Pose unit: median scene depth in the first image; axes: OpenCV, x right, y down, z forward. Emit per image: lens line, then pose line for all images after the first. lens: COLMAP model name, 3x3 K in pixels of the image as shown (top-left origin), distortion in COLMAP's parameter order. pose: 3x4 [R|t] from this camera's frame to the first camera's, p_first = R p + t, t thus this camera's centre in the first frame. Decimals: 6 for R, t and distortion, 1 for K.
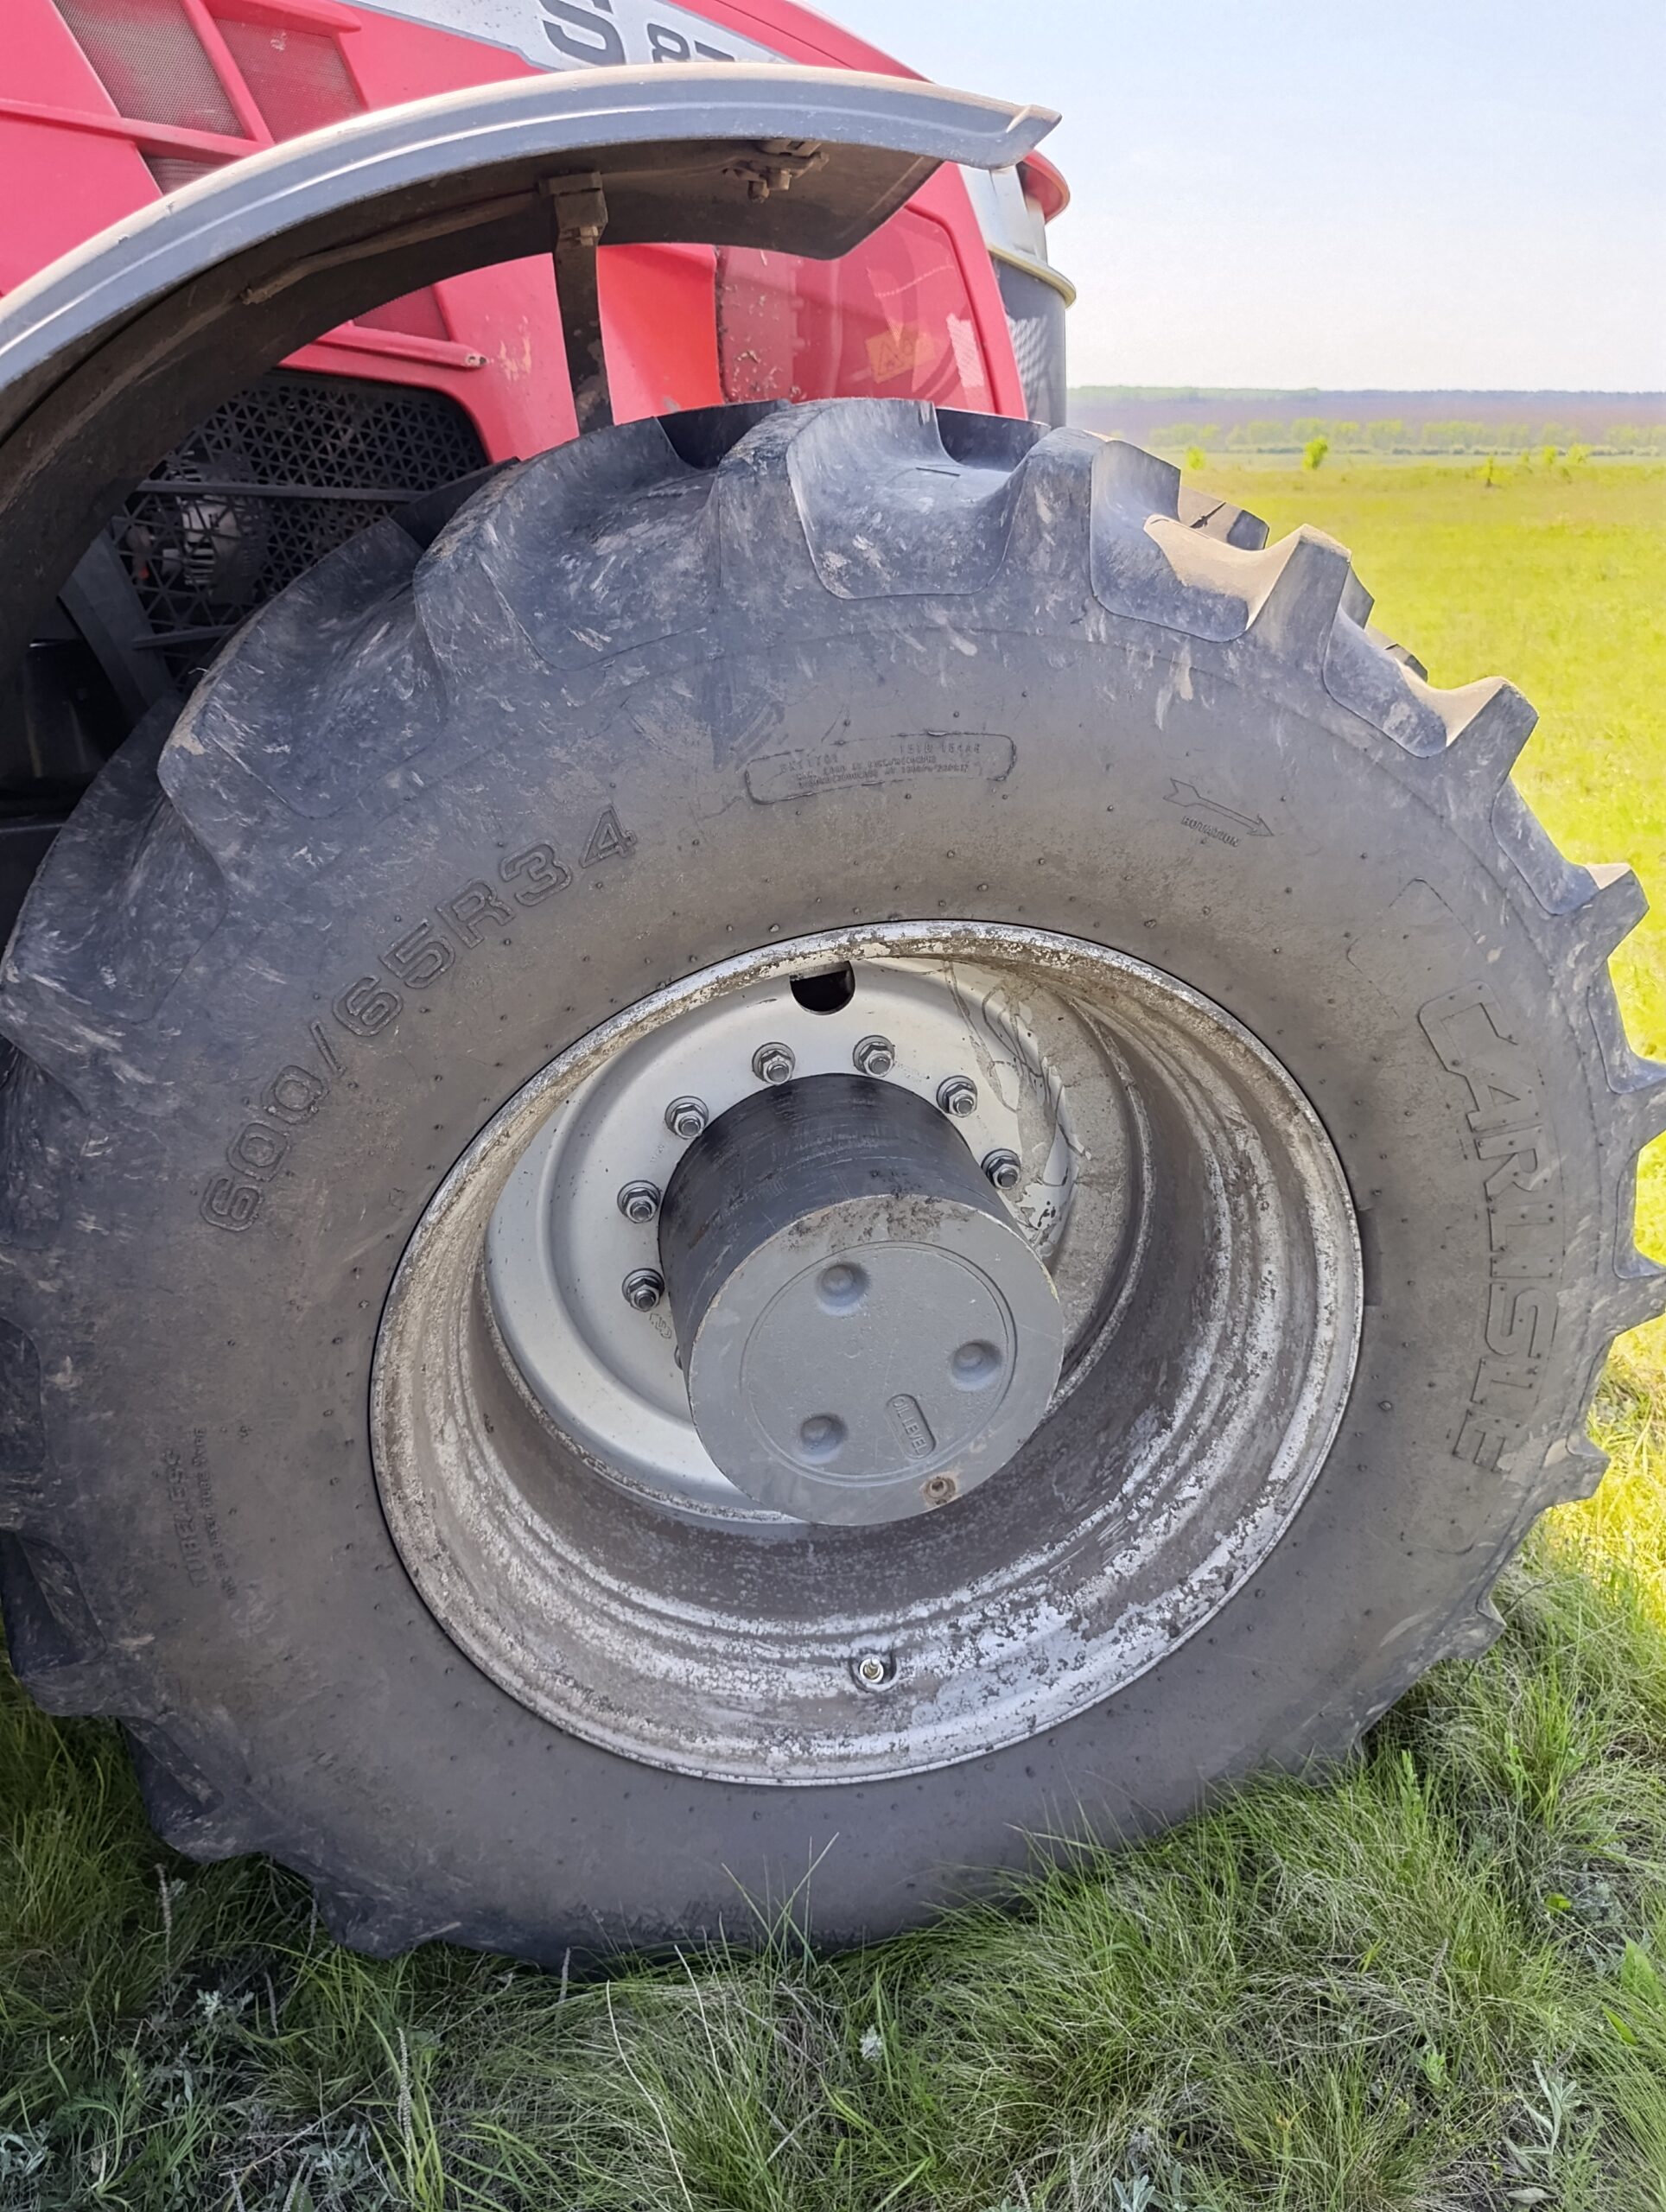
lens RADIAL K [[1549.1, 0, 833.0], [0, 1549.1, 1106.0], [0, 0, 1]] dist [0.035501, -0.069774]
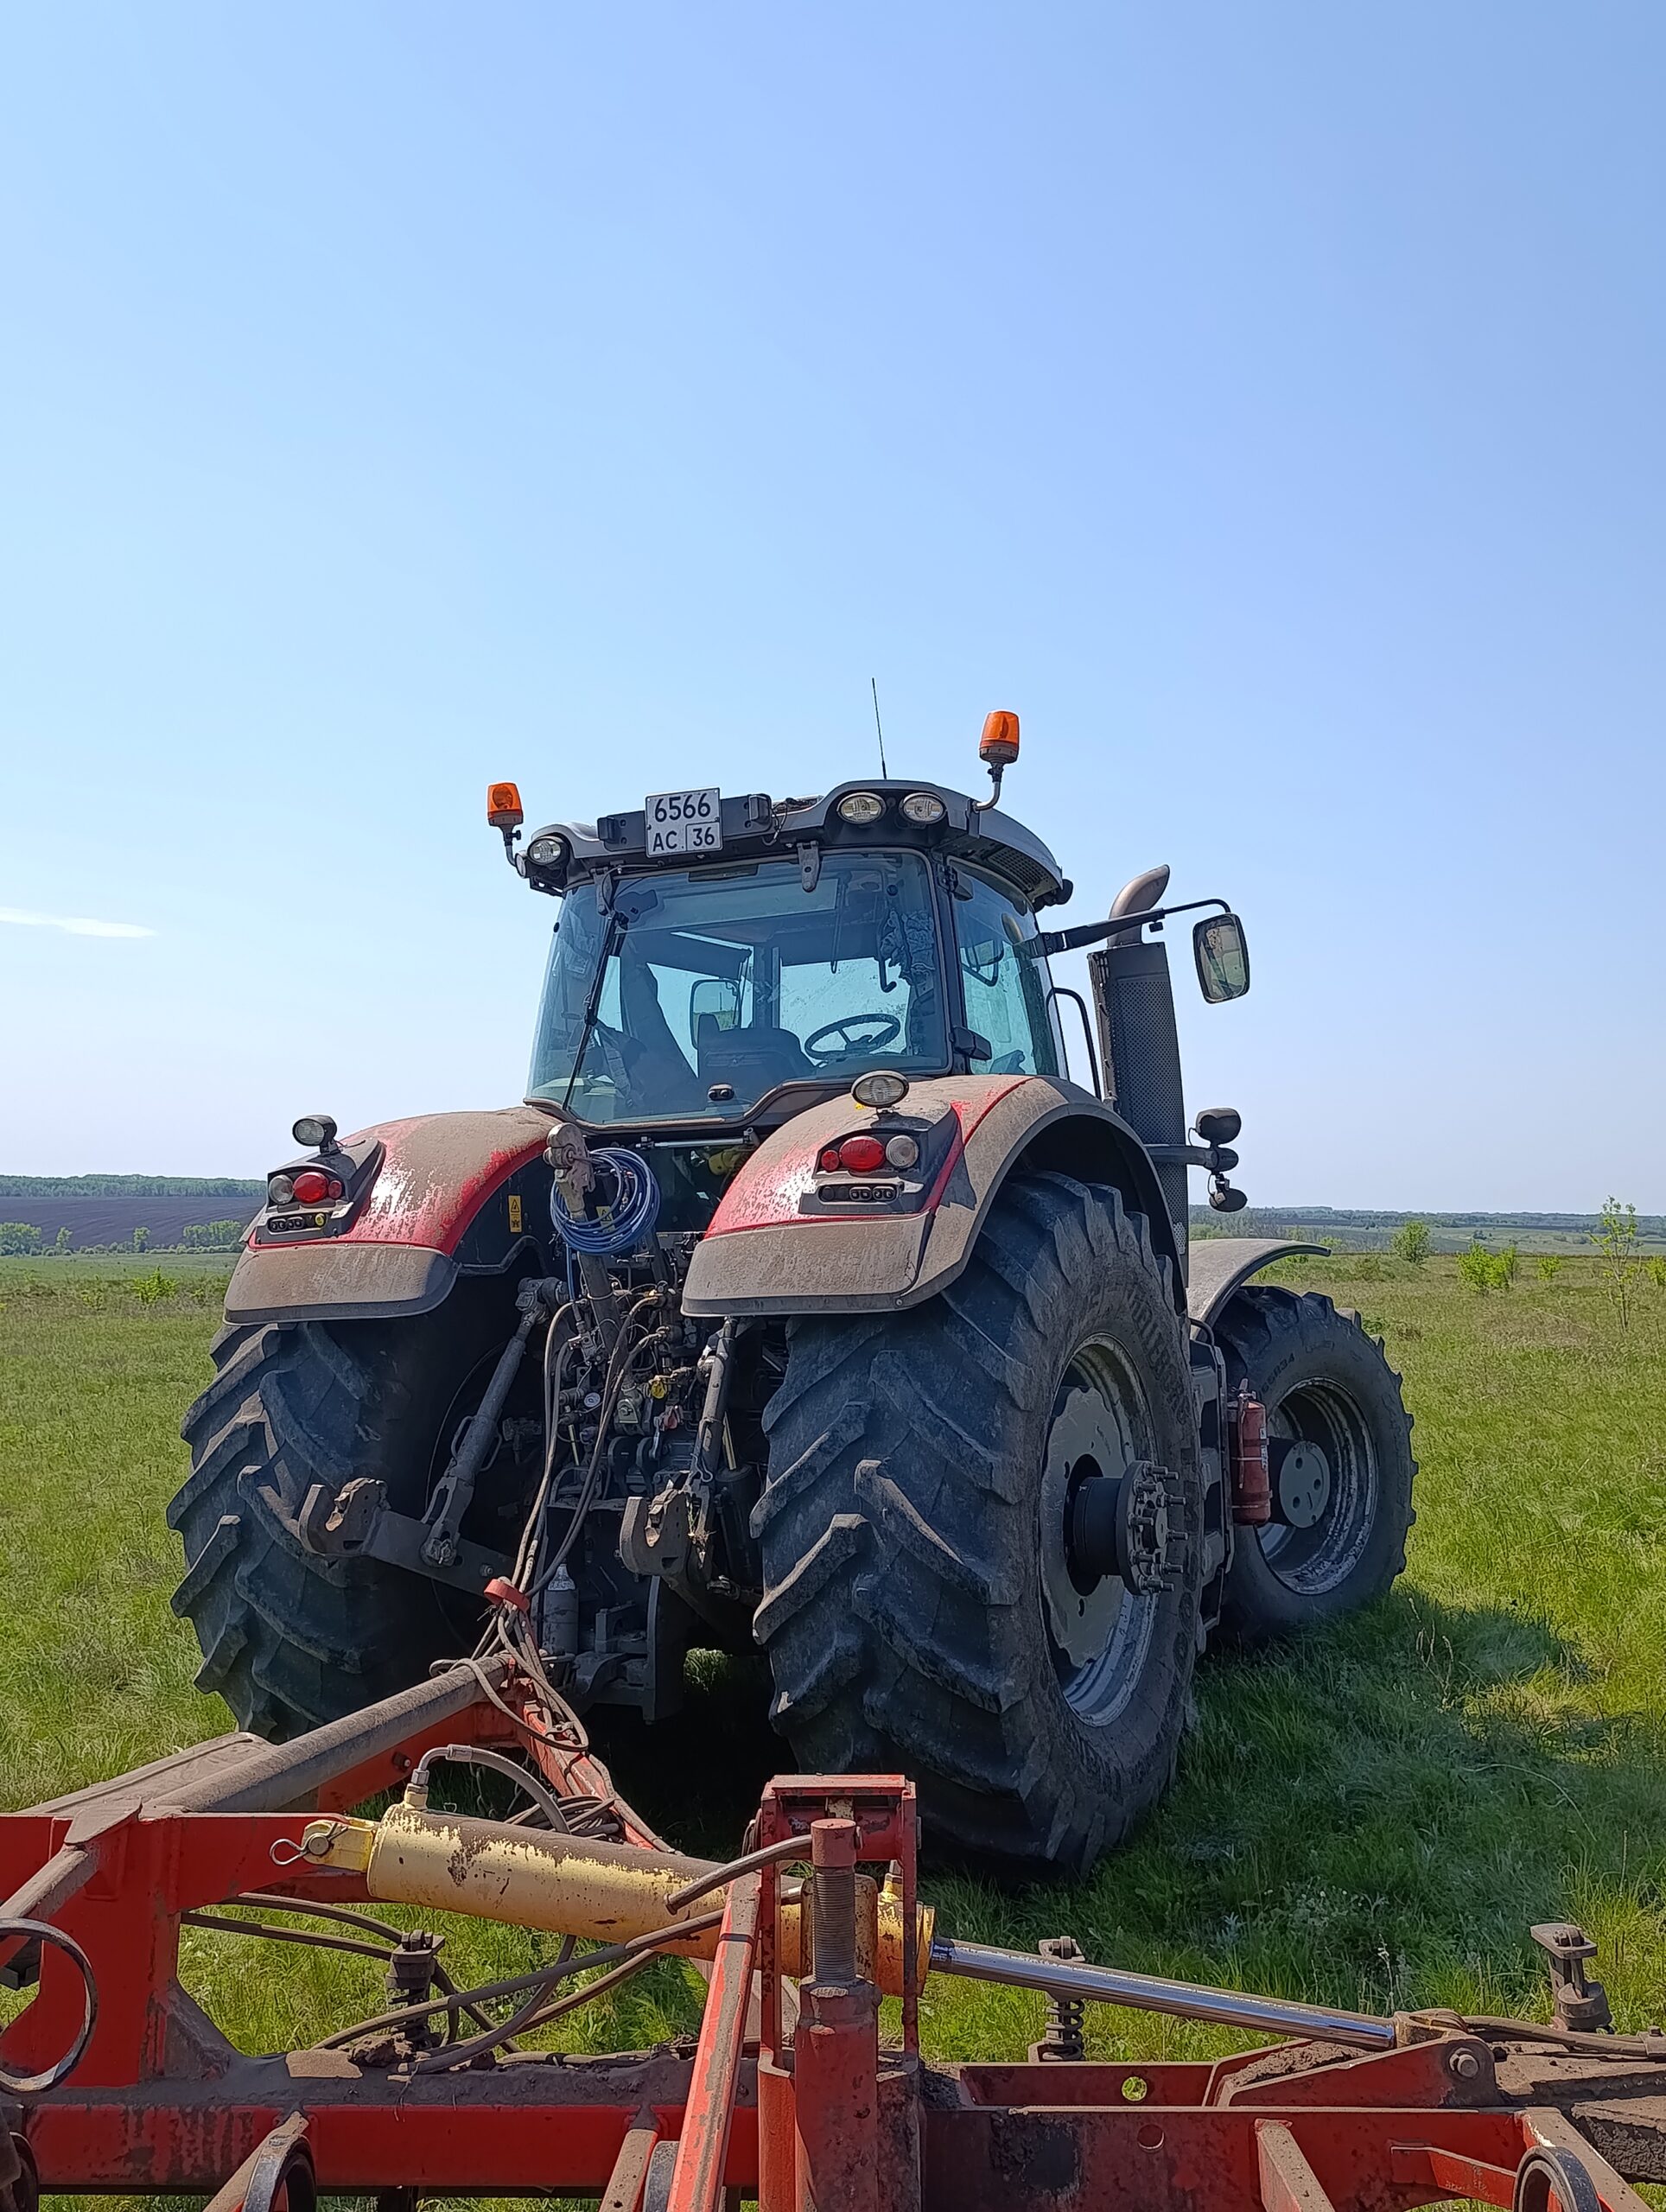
lens RADIAL K [[1917.0, 0, 882.3], [0, 1917.0, 1052.8], [0, 0, 1]] dist [0.004763, -0.004669]
pose [[0.861646, 0.060098, 0.503938, -3.581380], [0.192322, 0.880239, -0.433811, 1.143335], [-0.469657, 0.470710, 0.746896, -2.911230]]
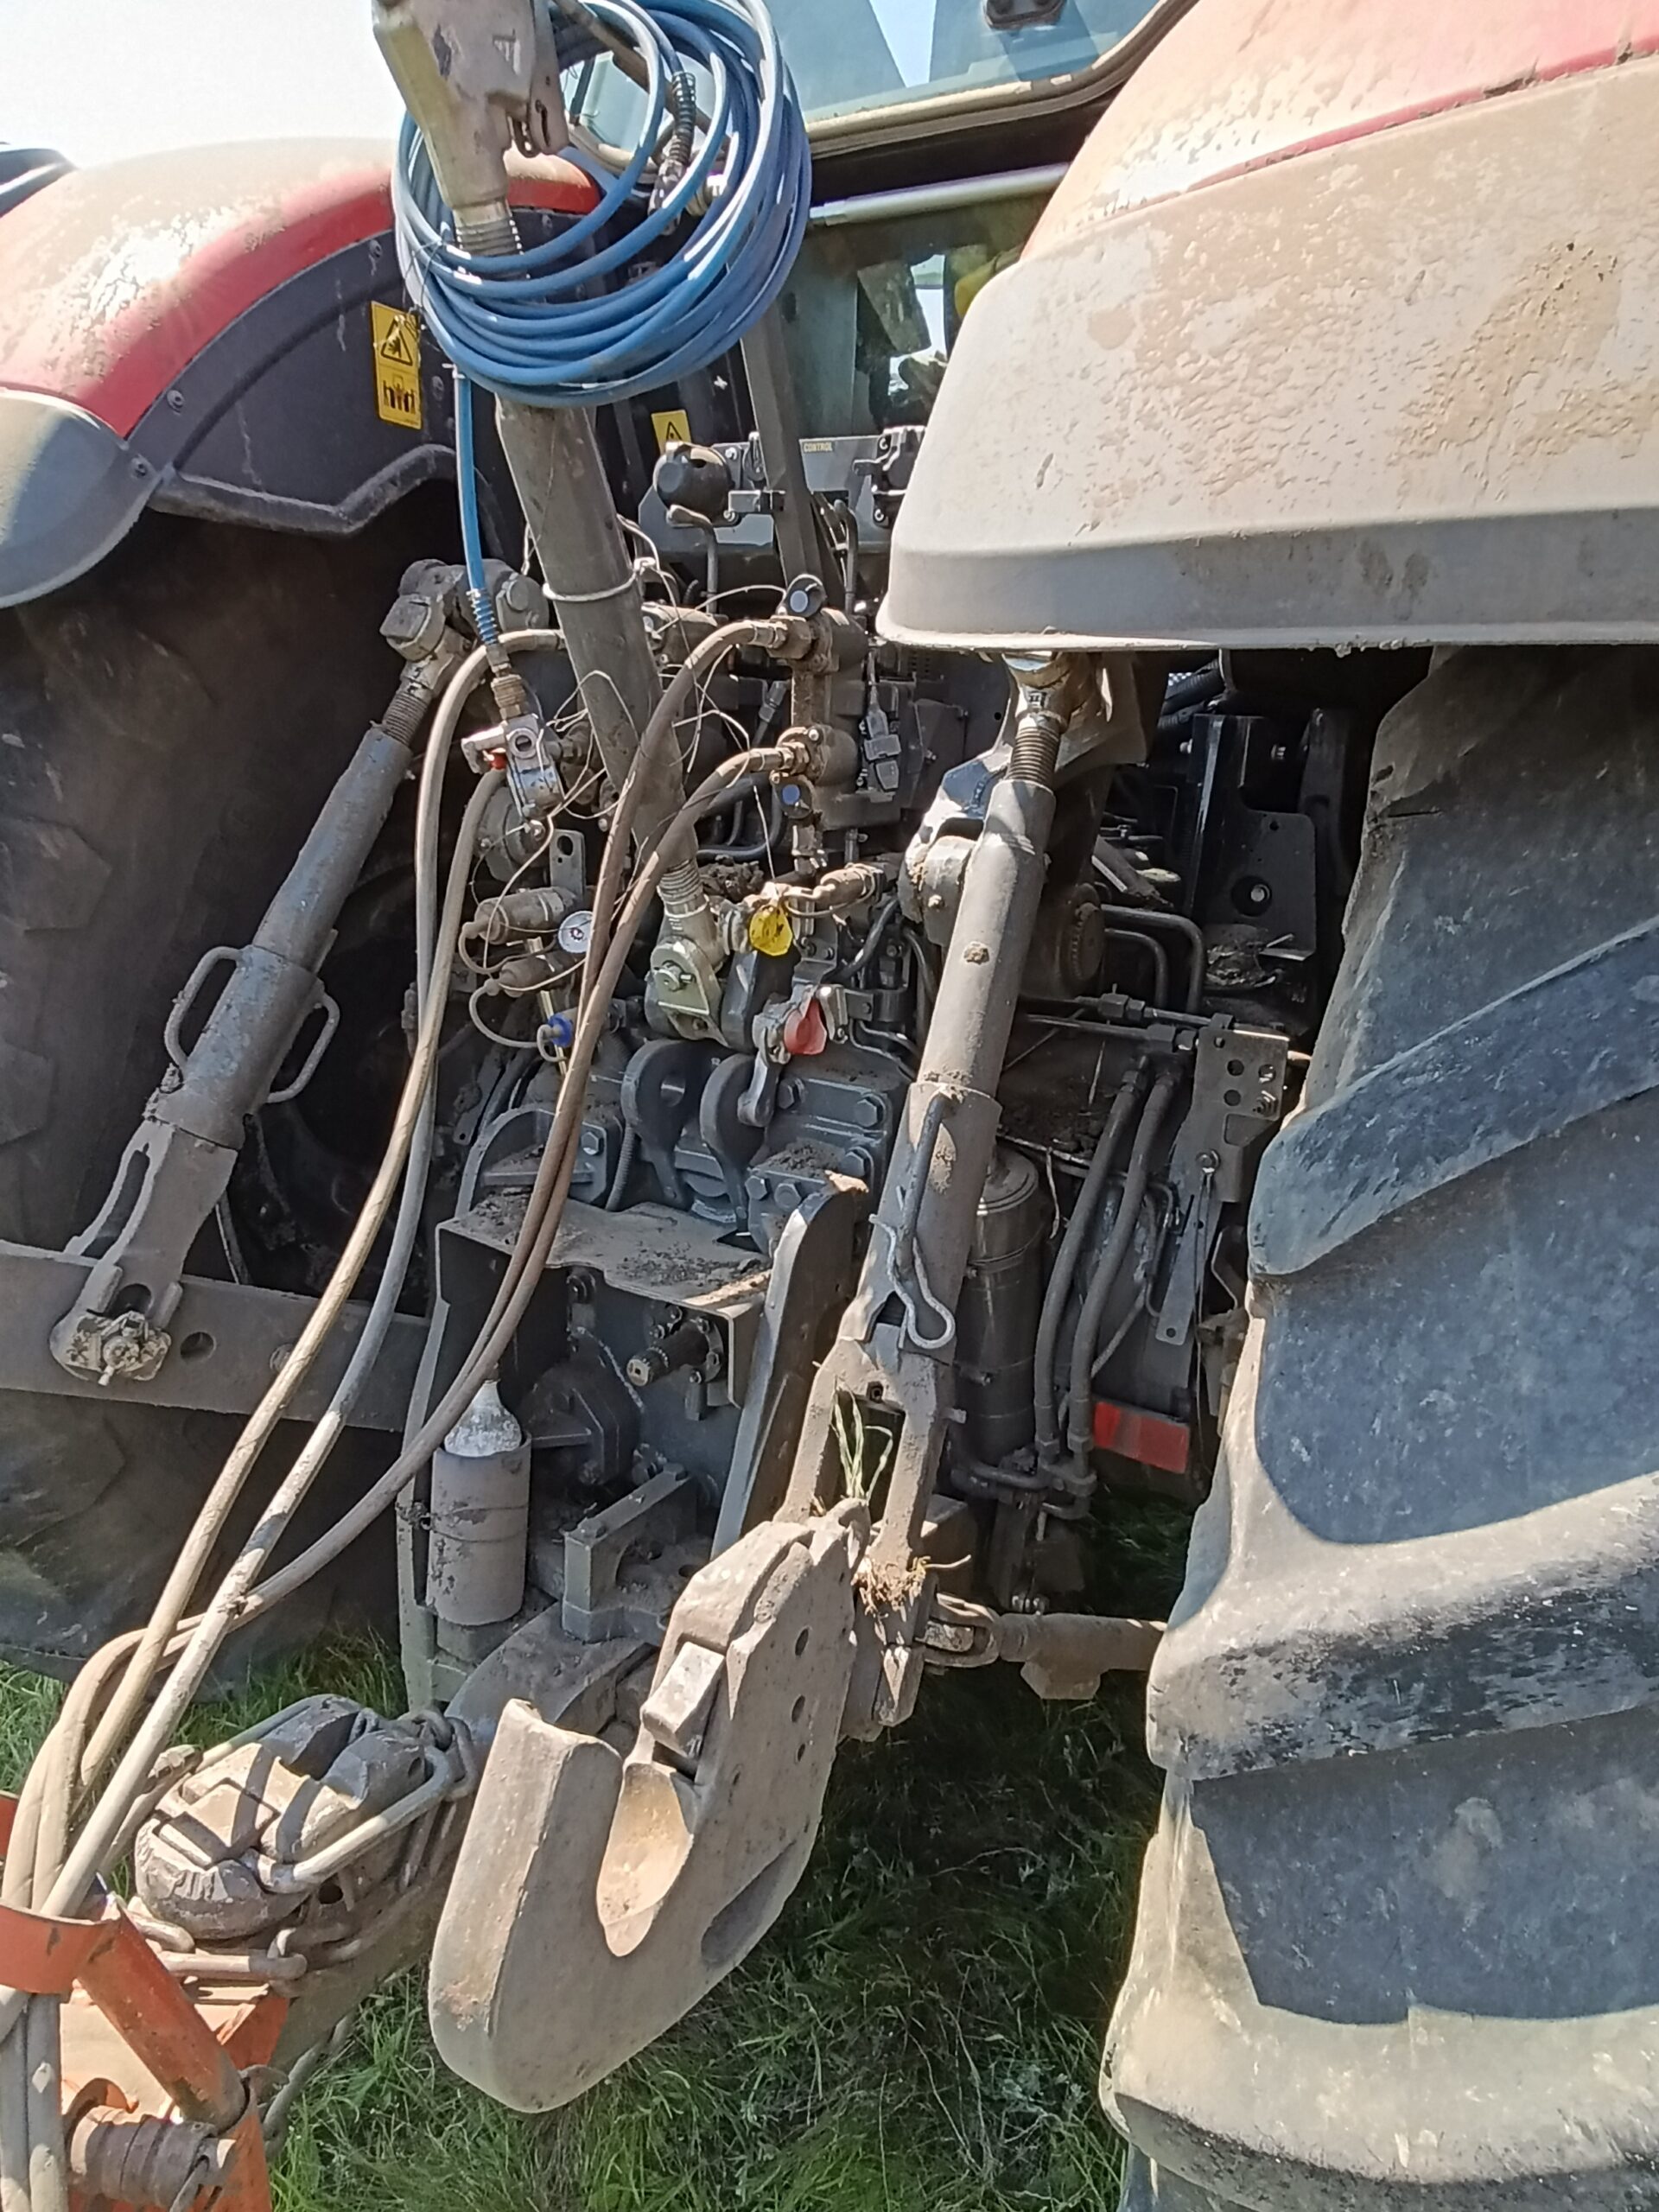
lens RADIAL K [[1396.4, 0, 840.3], [0, 1396.4, 1077.1], [0, 0, 1]] dist [0.004248, -0.002573]
pose [[0.904332, -0.027695, 0.425930, -2.444498], [0.085382, 0.989461, -0.116945, 0.270952], [-0.418202, 0.142124, 0.897167, -0.543843]]
